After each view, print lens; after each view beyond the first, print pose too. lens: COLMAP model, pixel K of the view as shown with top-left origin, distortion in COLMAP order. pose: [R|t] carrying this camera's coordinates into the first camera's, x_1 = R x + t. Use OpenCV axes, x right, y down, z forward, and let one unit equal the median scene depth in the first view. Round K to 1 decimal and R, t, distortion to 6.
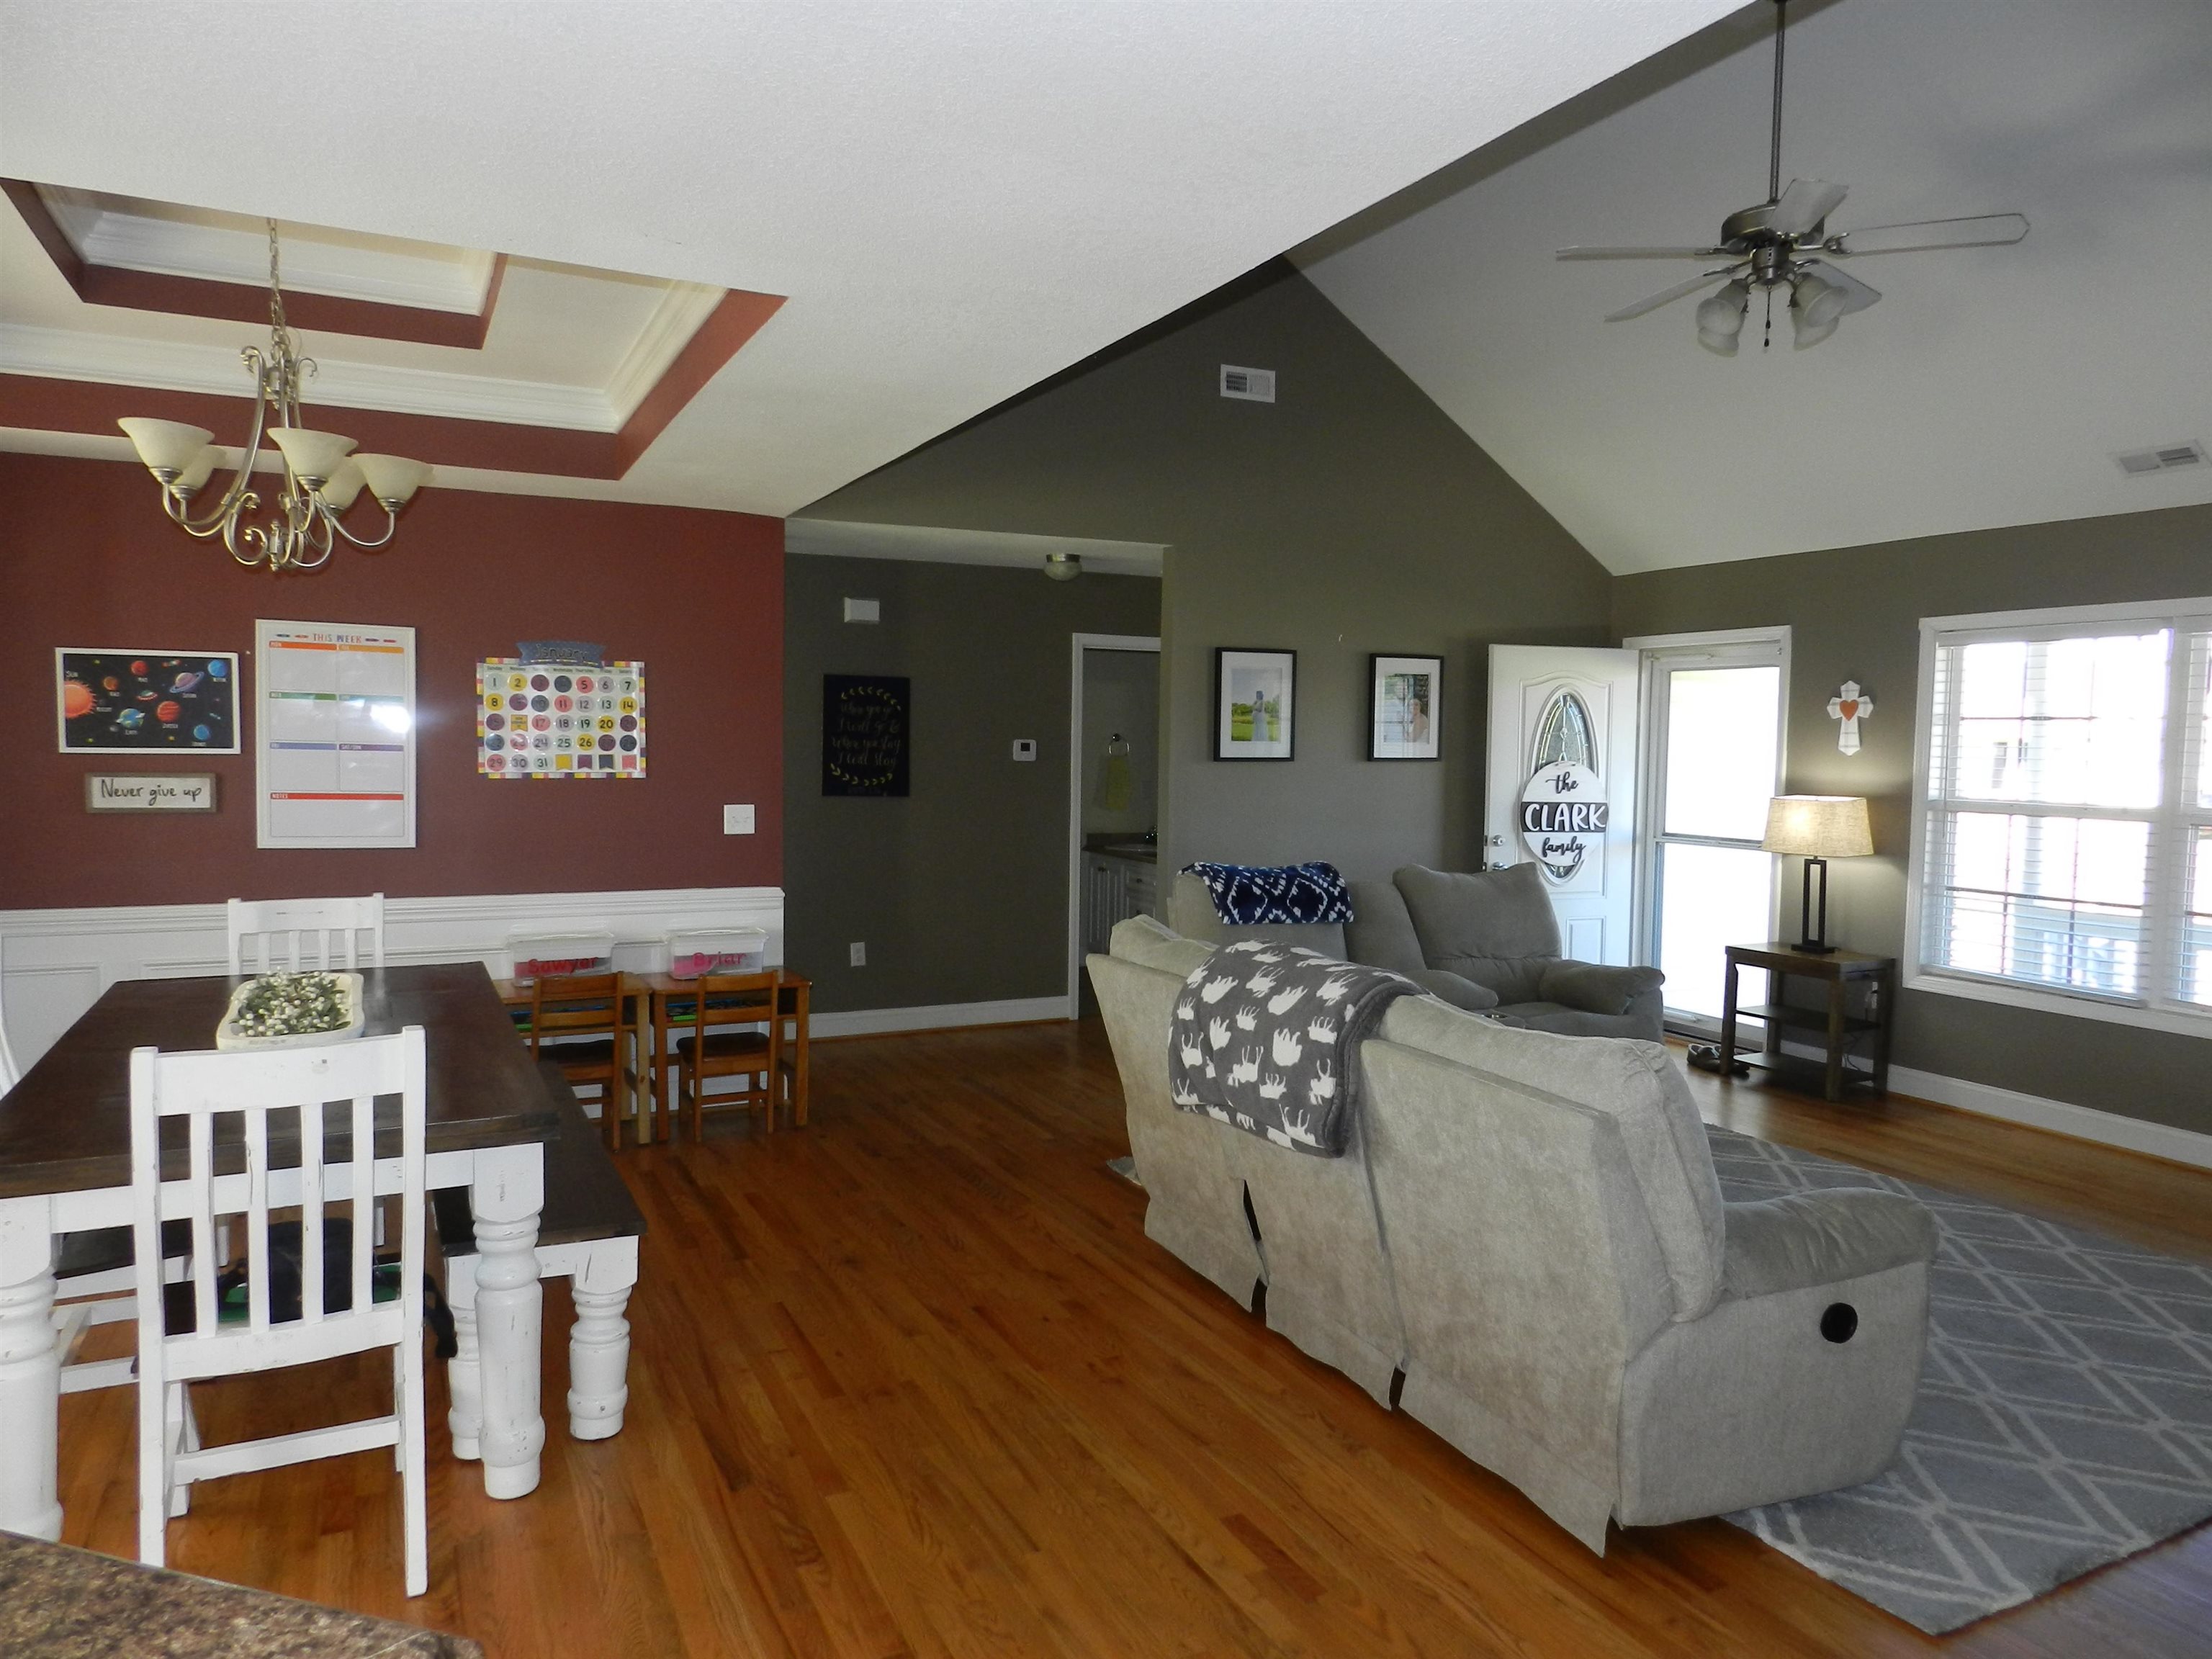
lens RADIAL K [[1501.1, 0, 1108.0], [0, 1501.1, 825.1], [0, 0, 1]] dist [0.015872, -0.002895]
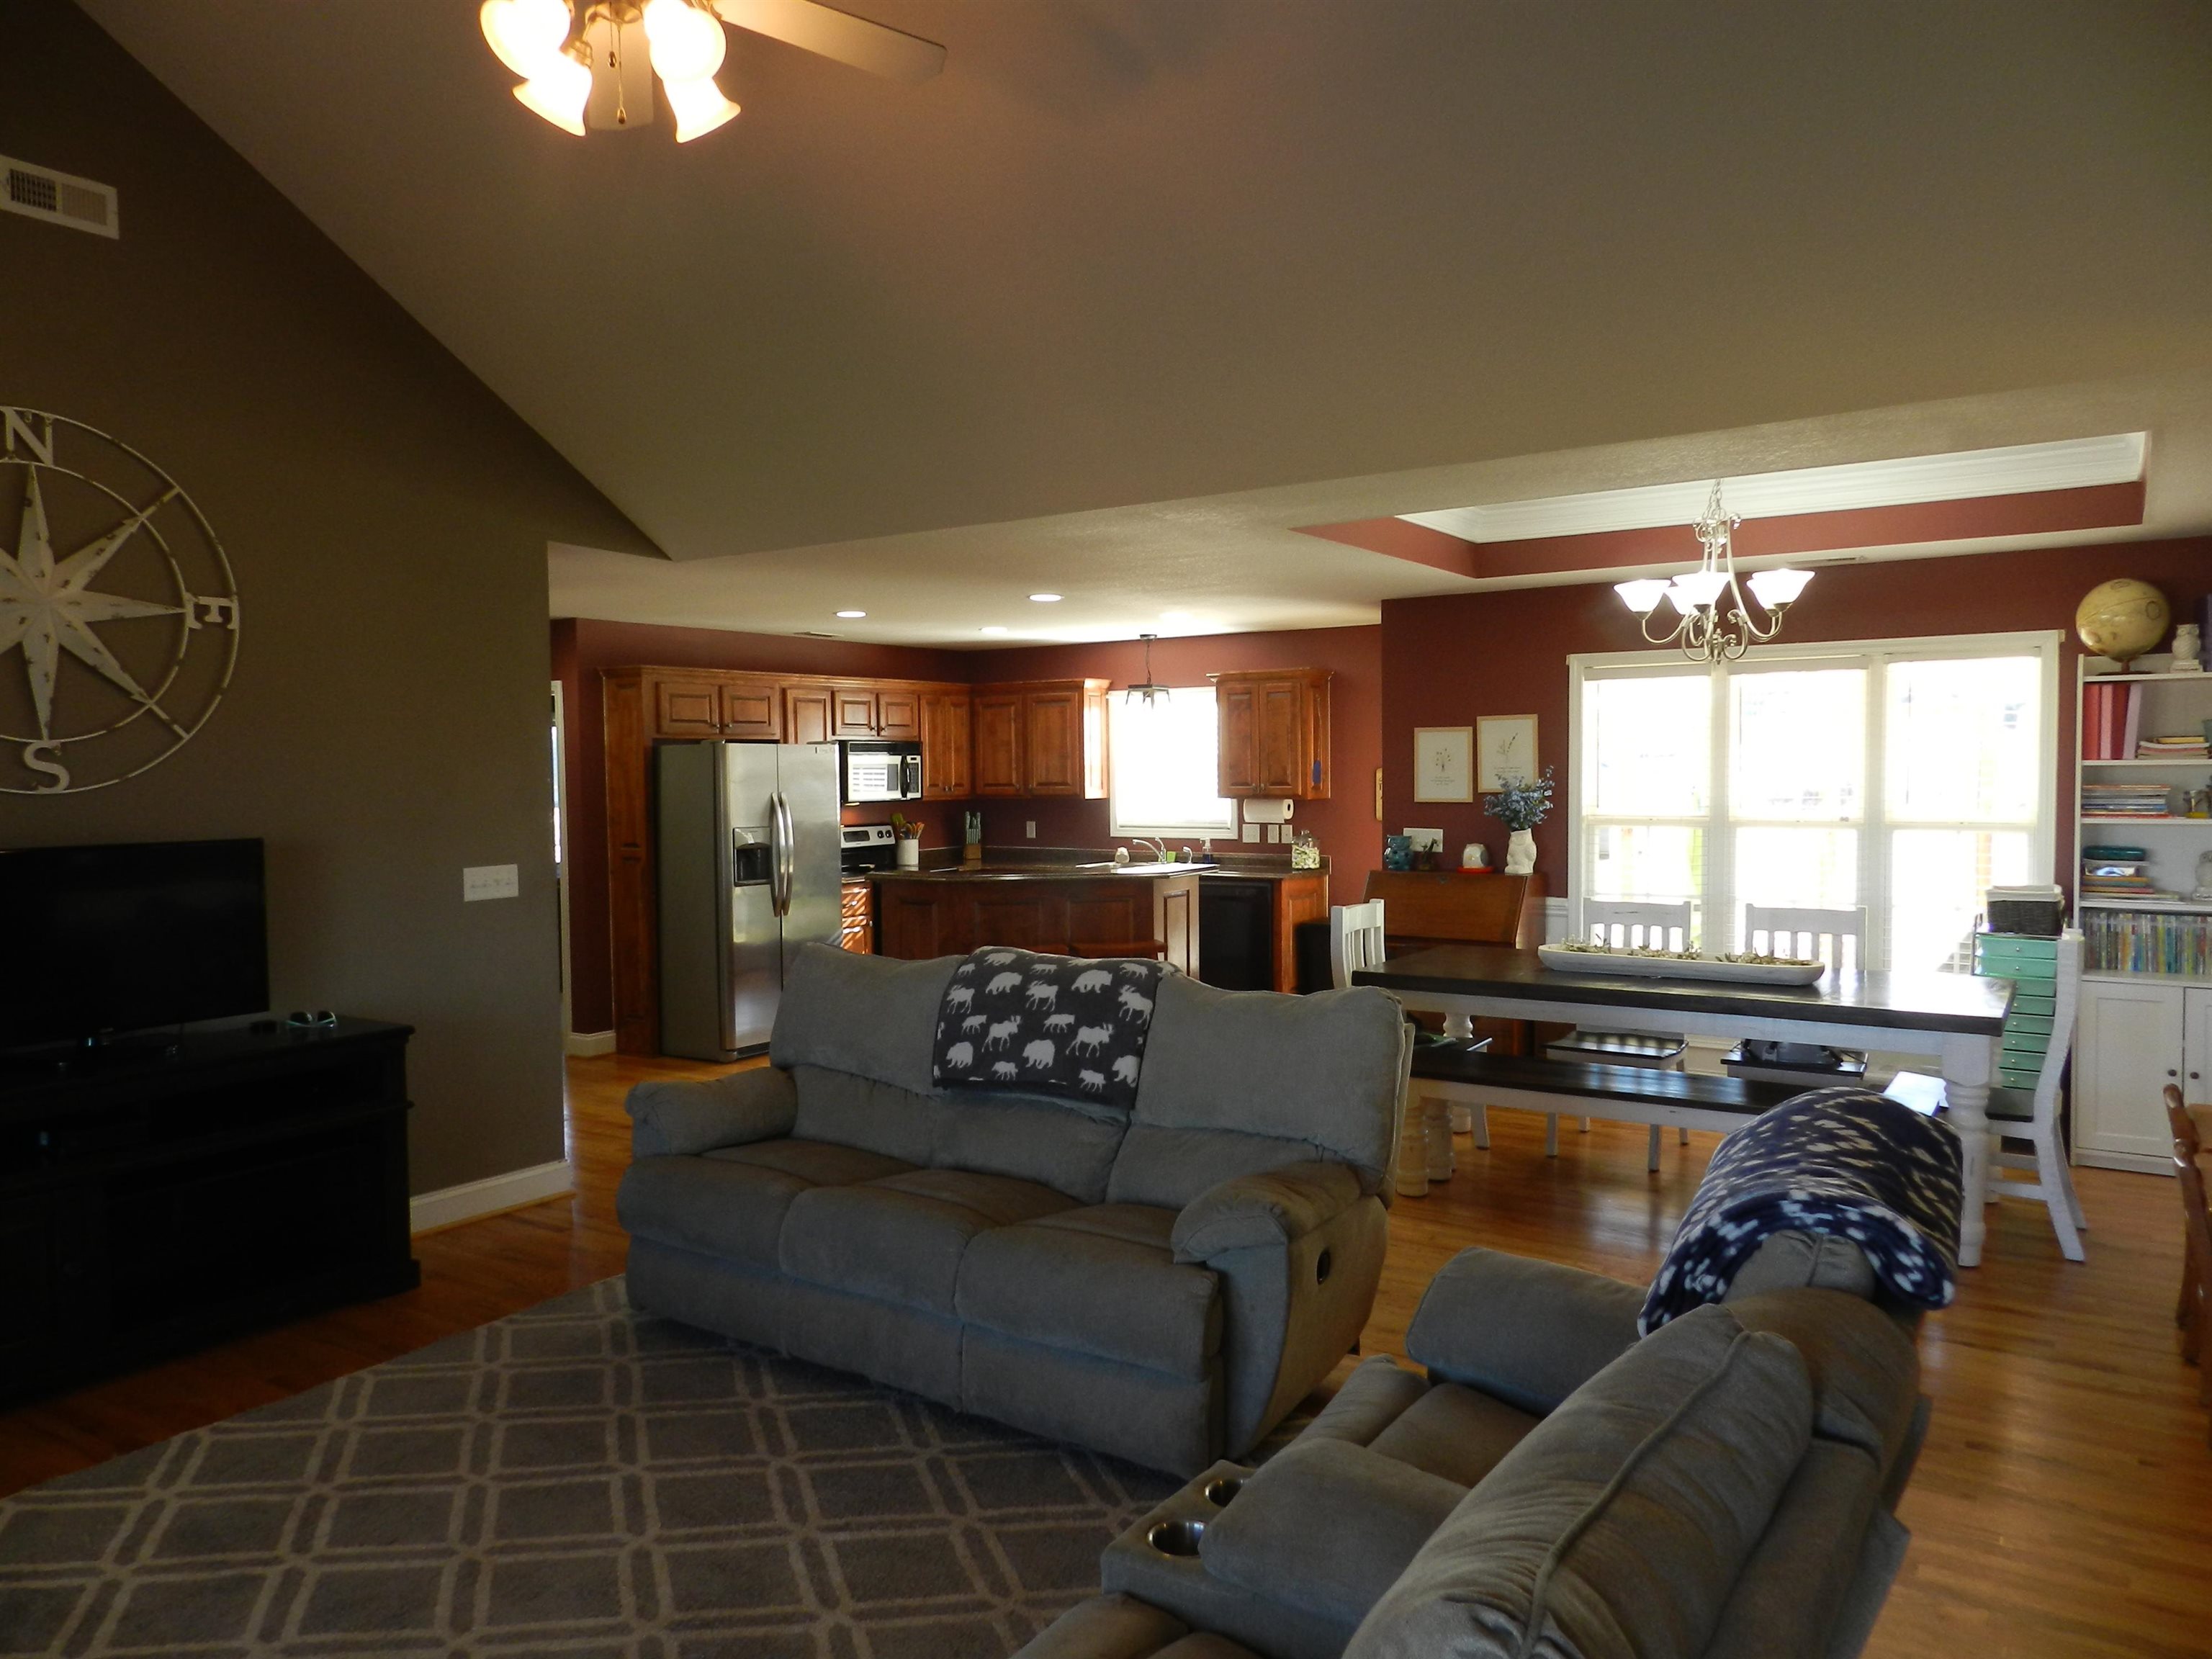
lens RADIAL K [[1501.1, 0, 1112.8], [0, 1501.1, 824.7], [0, 0, 1]] dist [0.015872, -0.002895]
pose [[-0.862071, 0.015969, -0.506536, 0.456135], [-0.029869, 0.996165, 0.082237, -0.076535], [0.505907, 0.086024, -0.858288, 1.291963]]
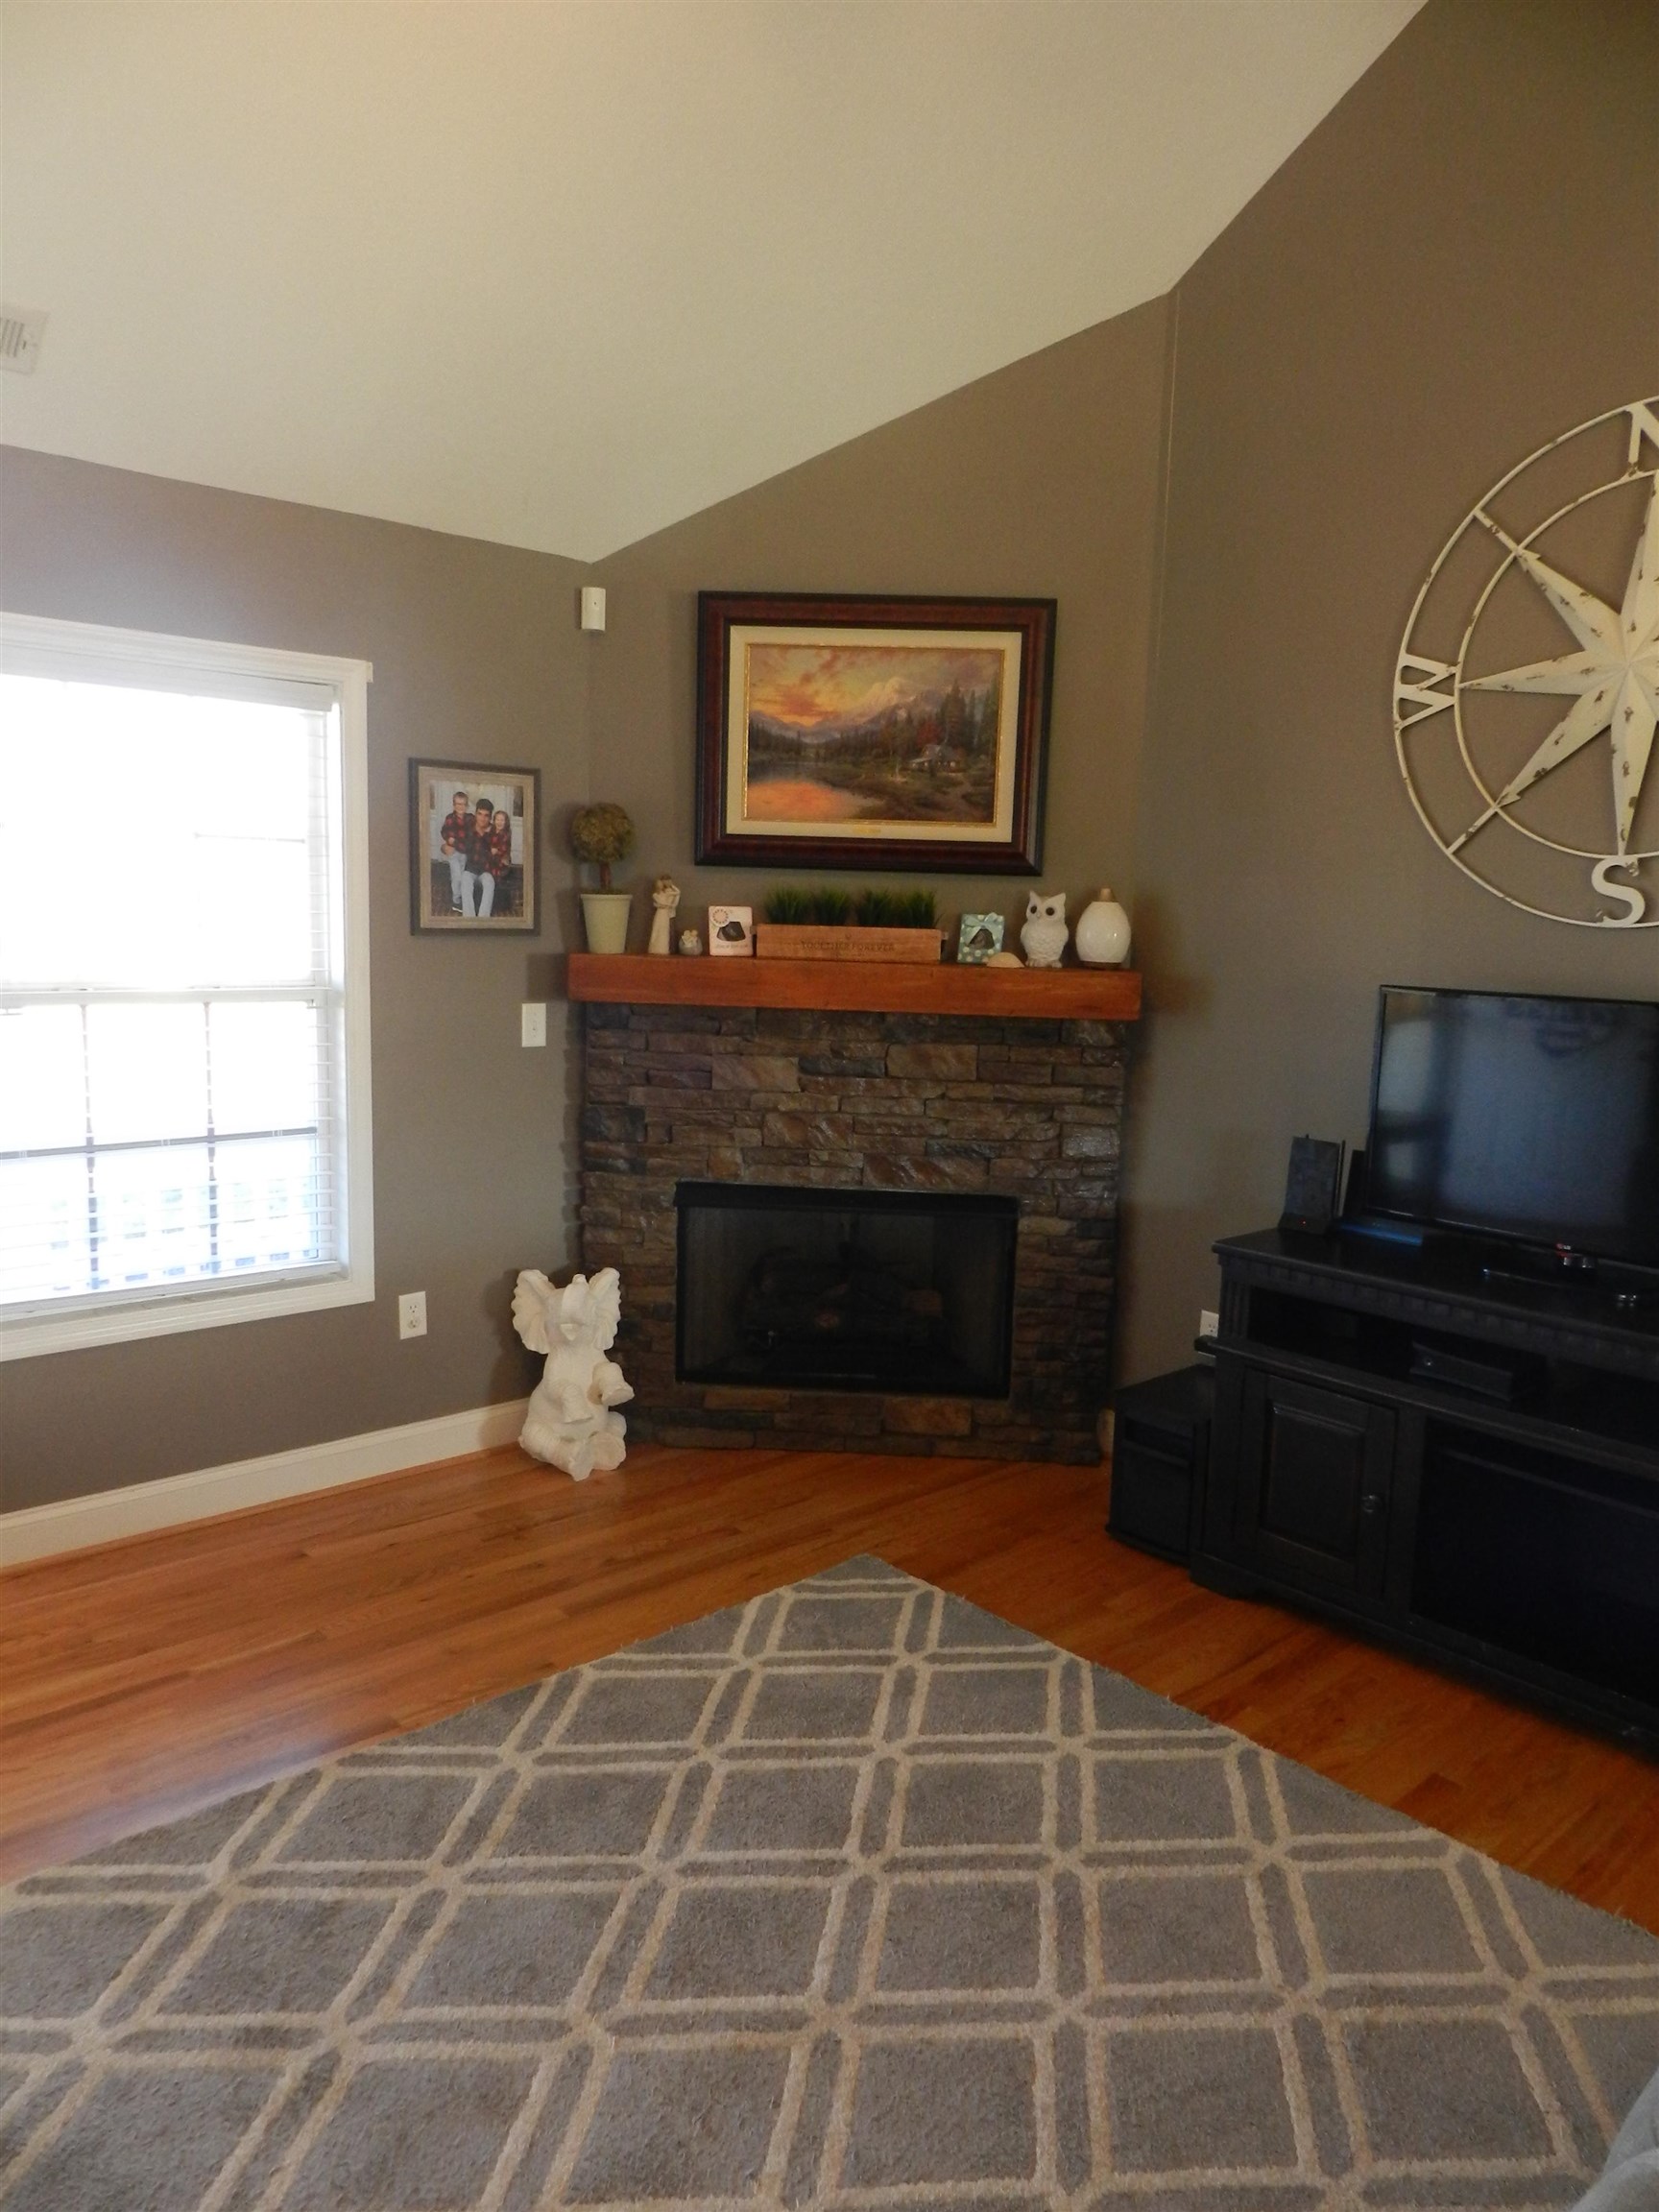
lens RADIAL K [[1501.1, 0, 819.6], [0, 1501.1, 1101.7], [0, 0, 1]] dist [0.015872, -0.002895]
pose [[-0.265283, -0.149632, 0.952489, 0.070022], [0.025529, 0.986448, 0.162077, -0.049469], [-0.963833, 0.067313, -0.257868, 0.823962]]
